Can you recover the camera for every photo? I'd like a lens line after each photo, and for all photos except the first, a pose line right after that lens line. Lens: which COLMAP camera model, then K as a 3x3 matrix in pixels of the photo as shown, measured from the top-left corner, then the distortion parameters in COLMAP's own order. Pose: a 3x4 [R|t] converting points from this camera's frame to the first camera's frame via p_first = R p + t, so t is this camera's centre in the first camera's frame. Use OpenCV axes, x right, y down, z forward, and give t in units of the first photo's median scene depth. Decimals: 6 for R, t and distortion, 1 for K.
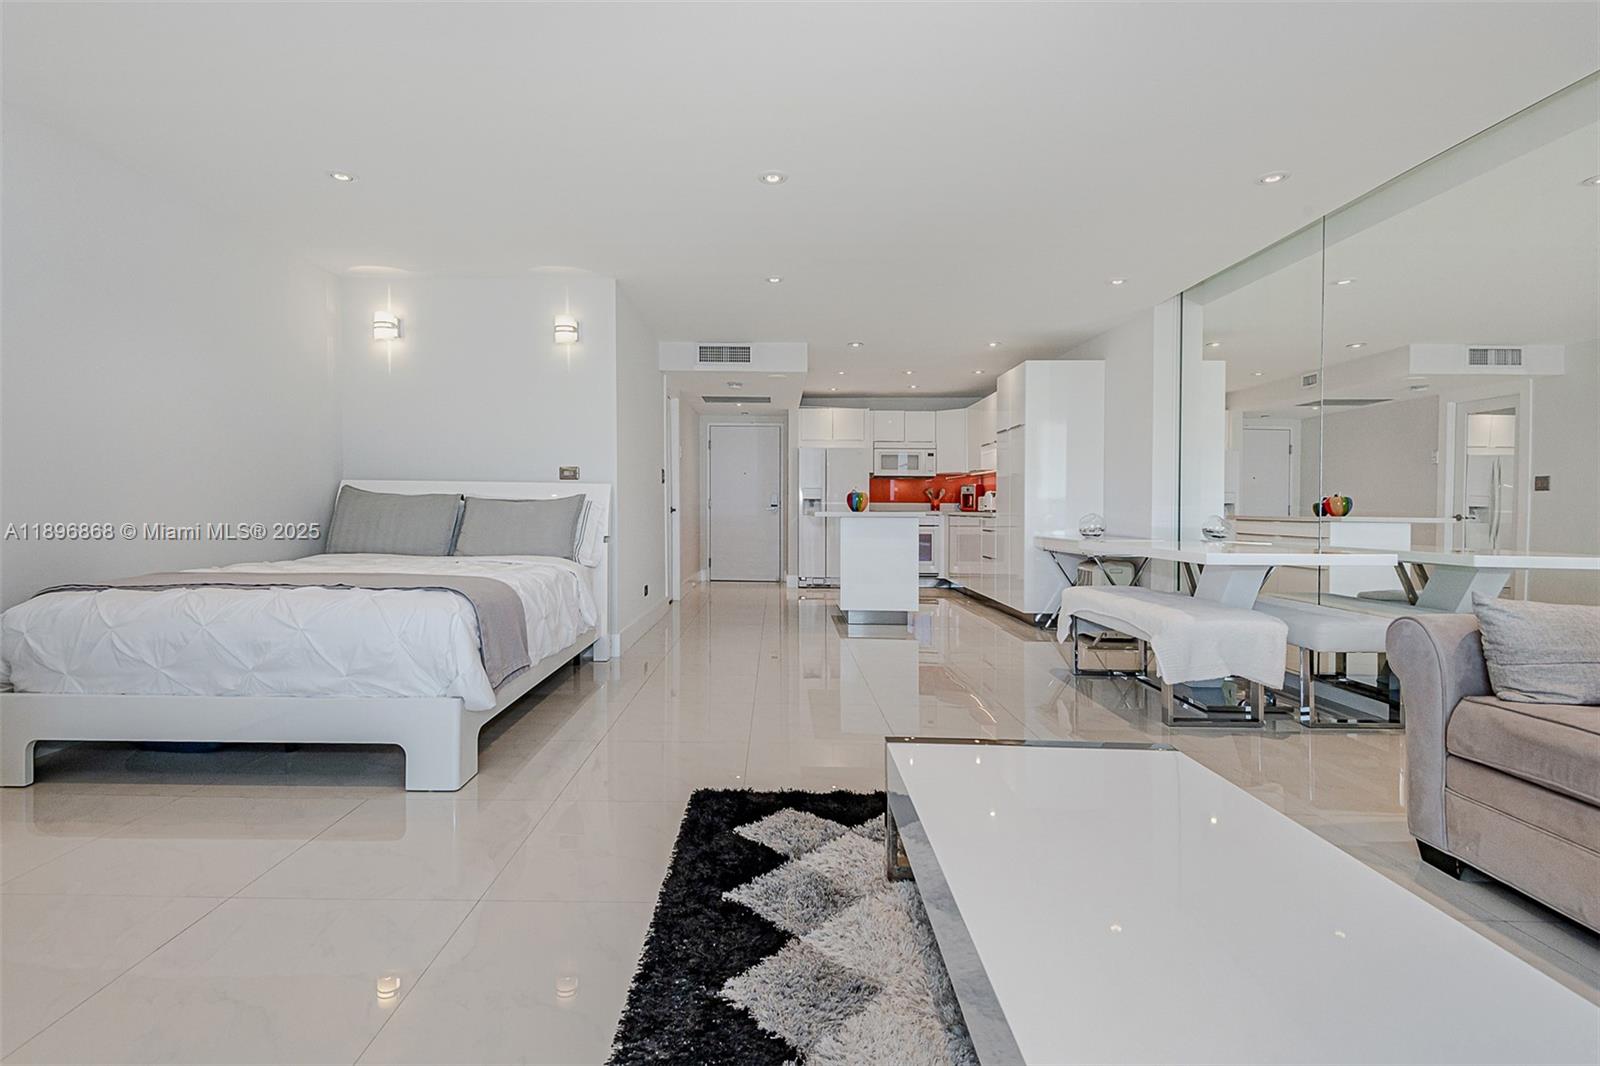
lens RADIAL K [[714.6, 0, 752.4], [0, 714.6, 515.8], [0, 0, 1]] dist [0.024283, -0.010486]
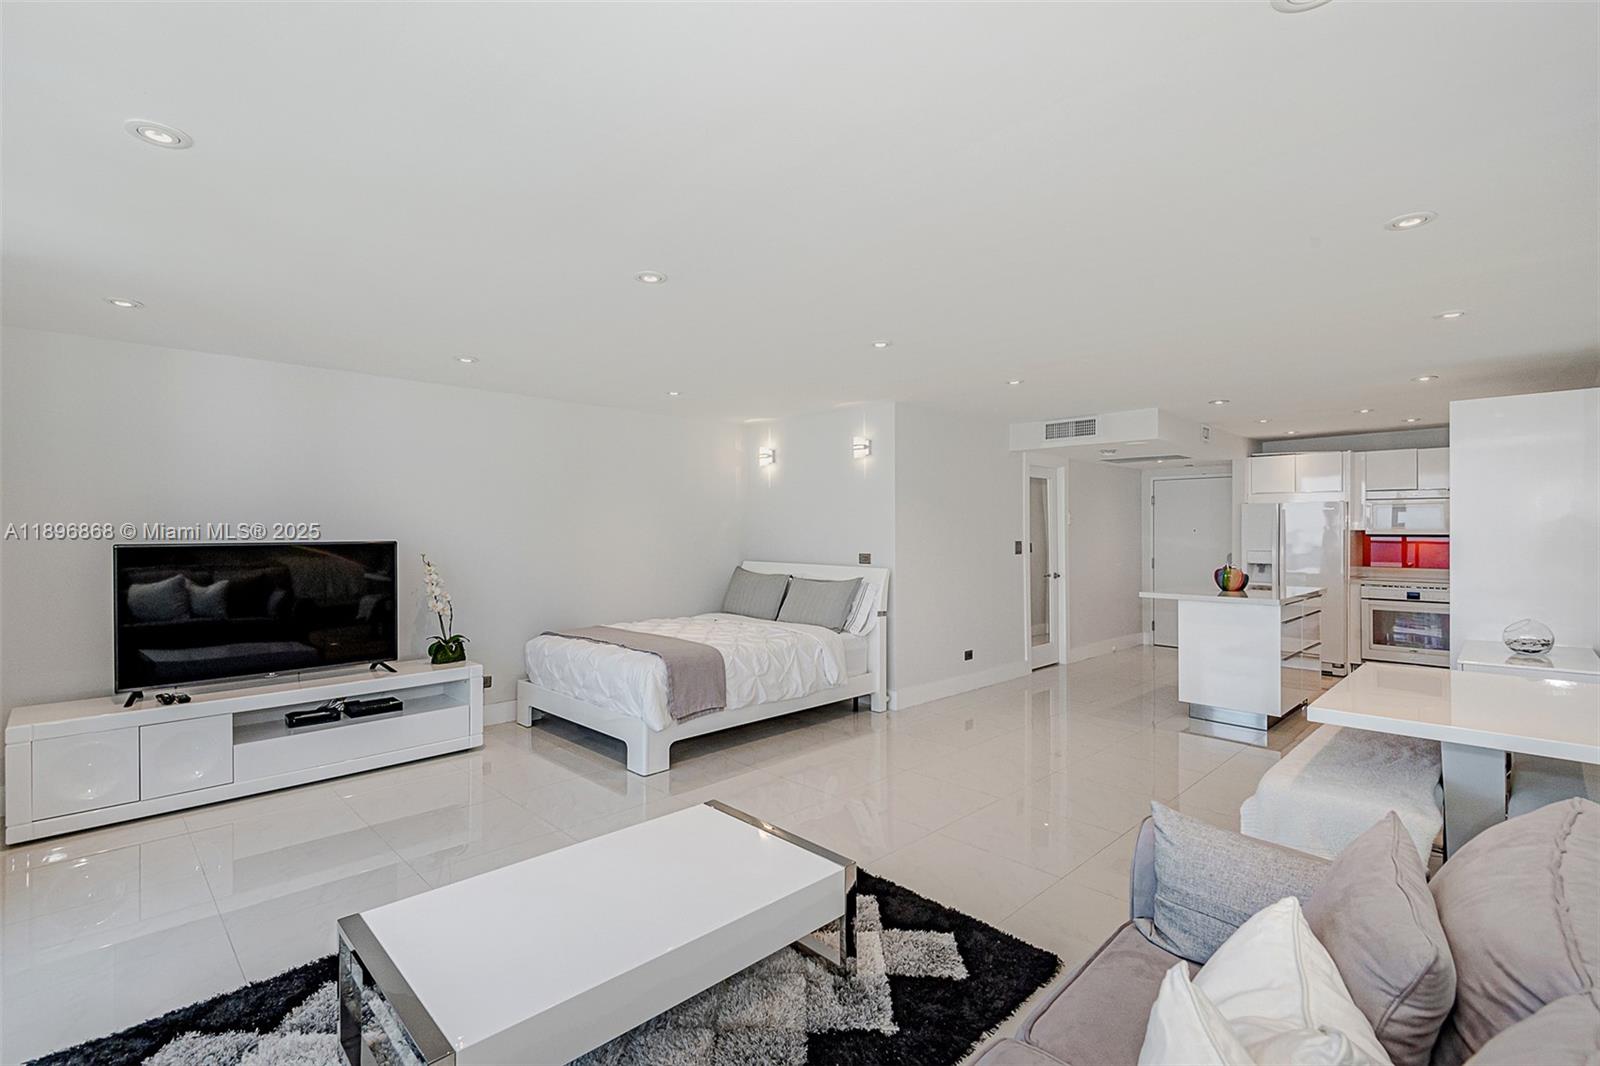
lens RADIAL K [[714.6, 0, 812.6], [0, 714.6, 522.4], [0, 0, 1]] dist [0.024283, -0.010486]
pose [[0.726989, -0.017711, -0.686420, 0.535745], [-0.003540, 0.999557, -0.029540, -0.084721], [0.686640, 0.023905, 0.726605, 0.015198]]
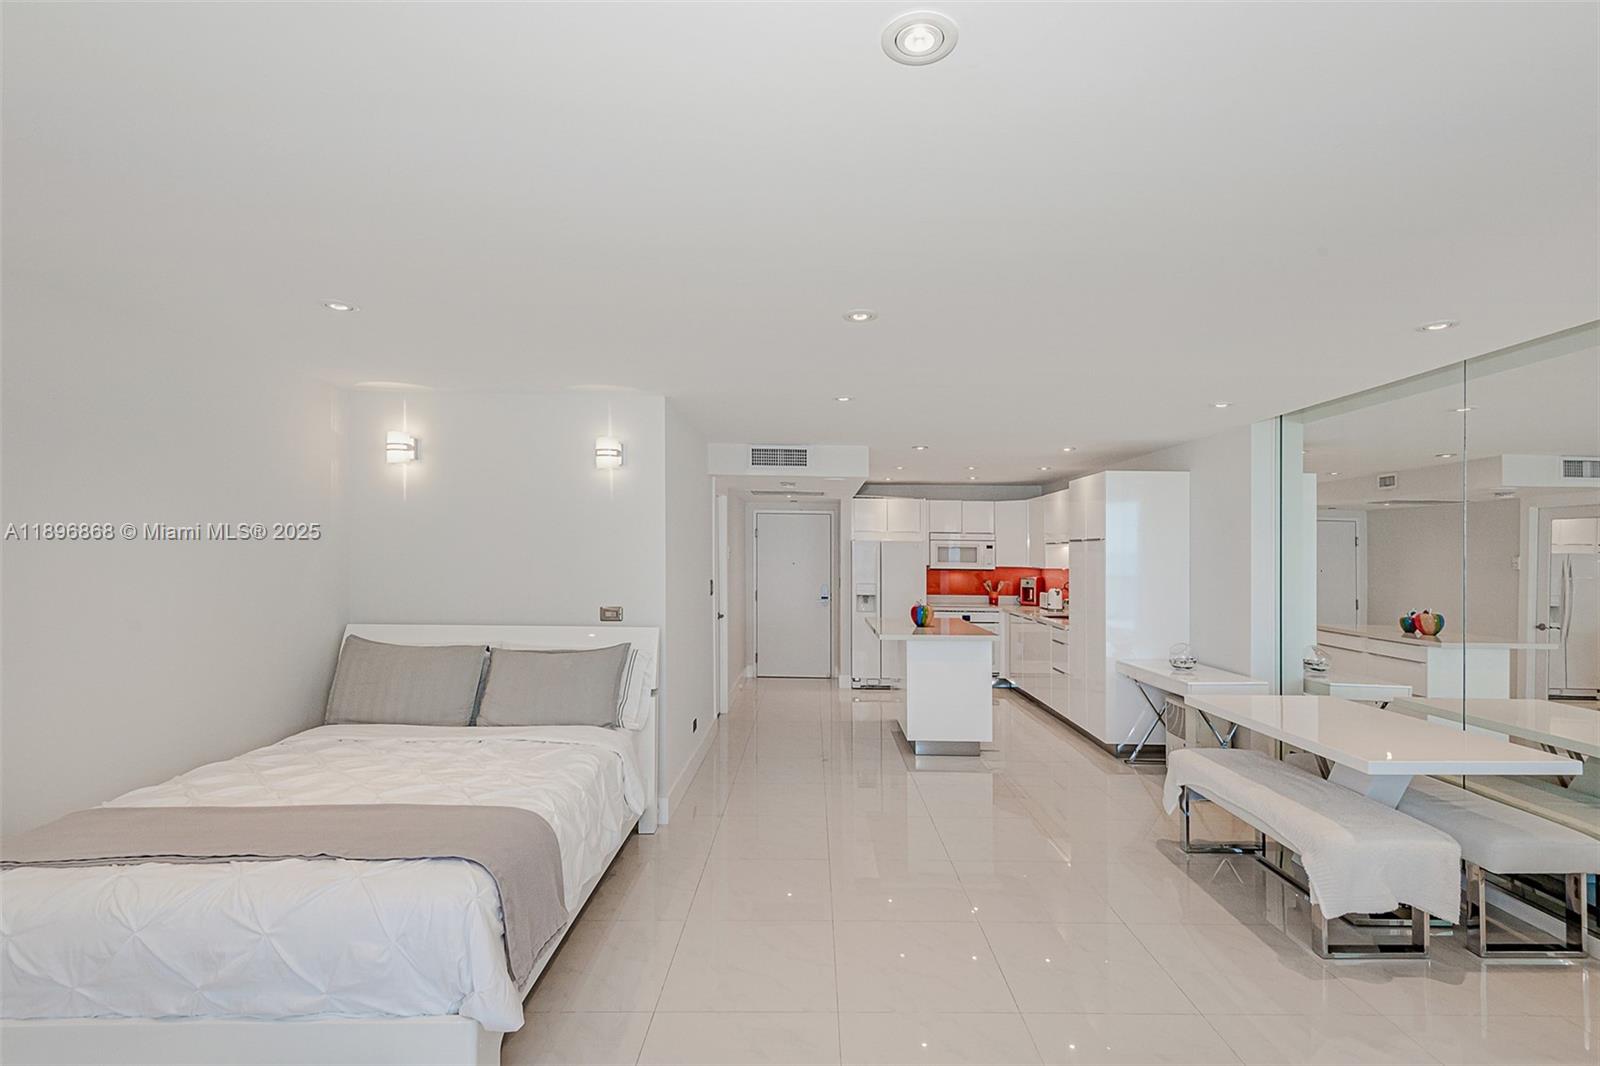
lens RADIAL K [[714.6, 0, 812.6], [0, 714.6, 556.7], [0, 0, 1]] dist [0.024283, -0.010486]
pose [[0.999403, 0.000025, 0.034560, -0.037813], [0.000420, 0.999917, -0.012869, -0.116683], [-0.034558, 0.012876, 0.999320, 0.106337]]
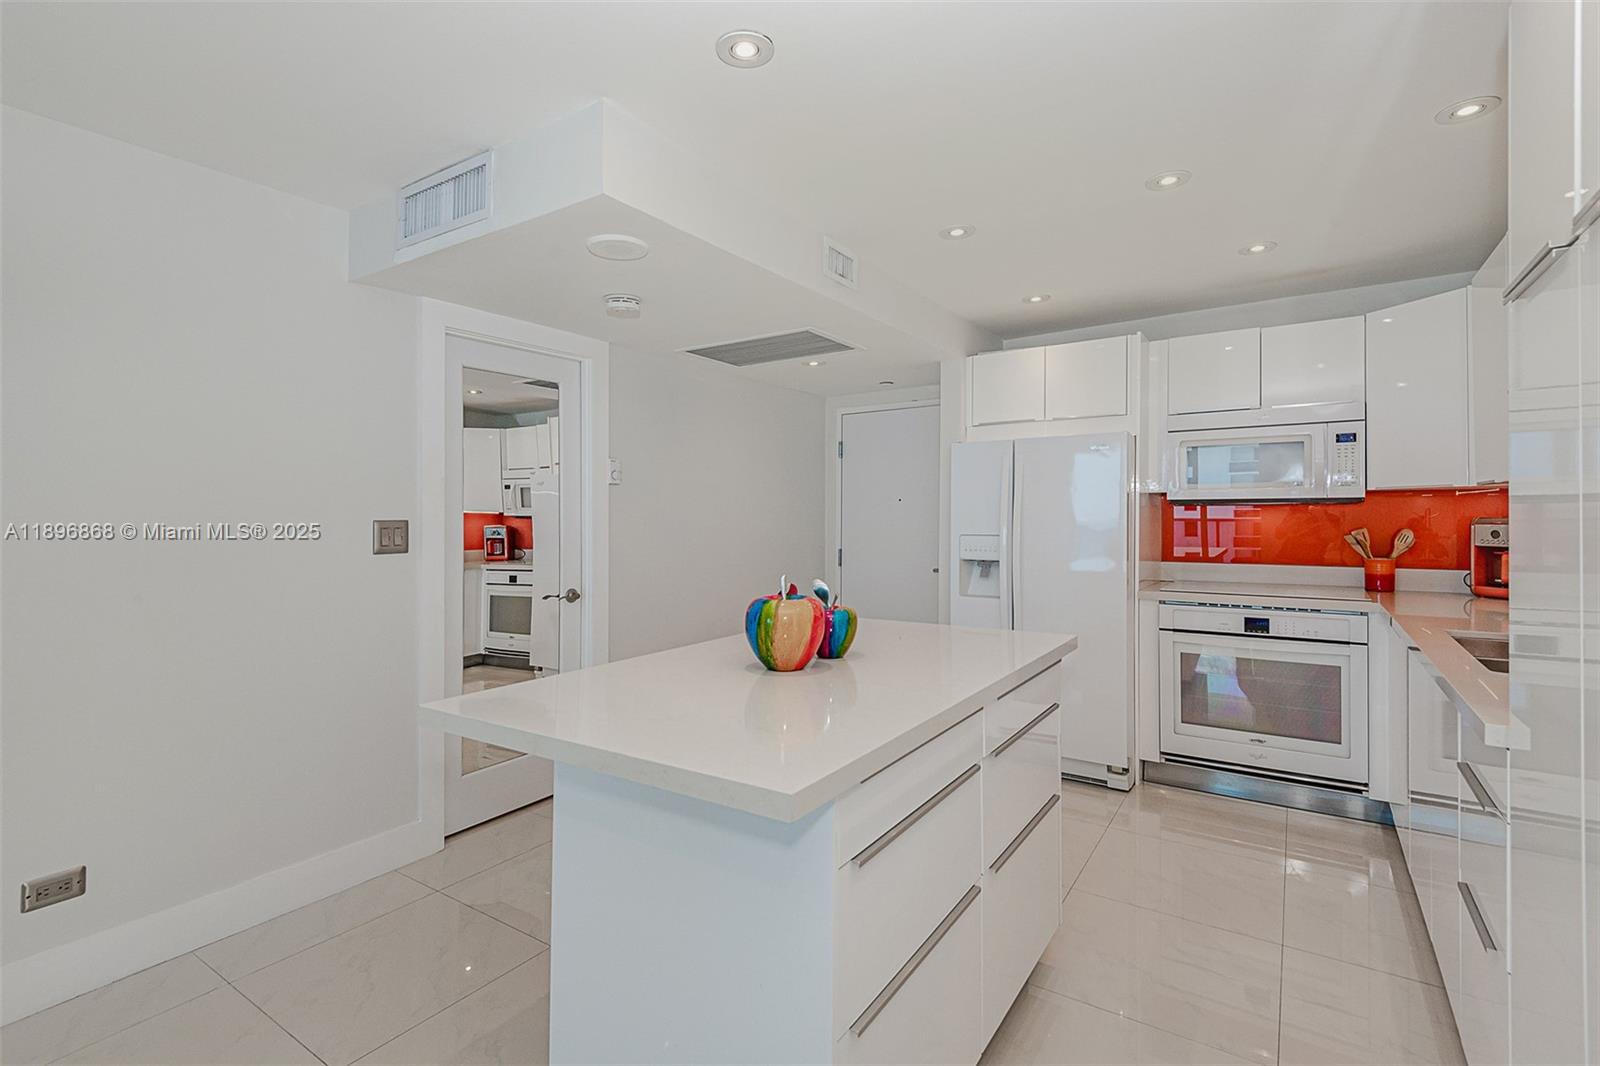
lens RADIAL K [[714.6, 0, 786.9], [0, 714.6, 518.1], [0, 0, 1]] dist [0.024283, -0.010486]
pose [[0.832983, -0.016276, -0.553059, 0.422103], [0.009242, 0.999837, -0.015505, -0.081426], [0.553221, 0.007804, 0.832998, 1.074404]]
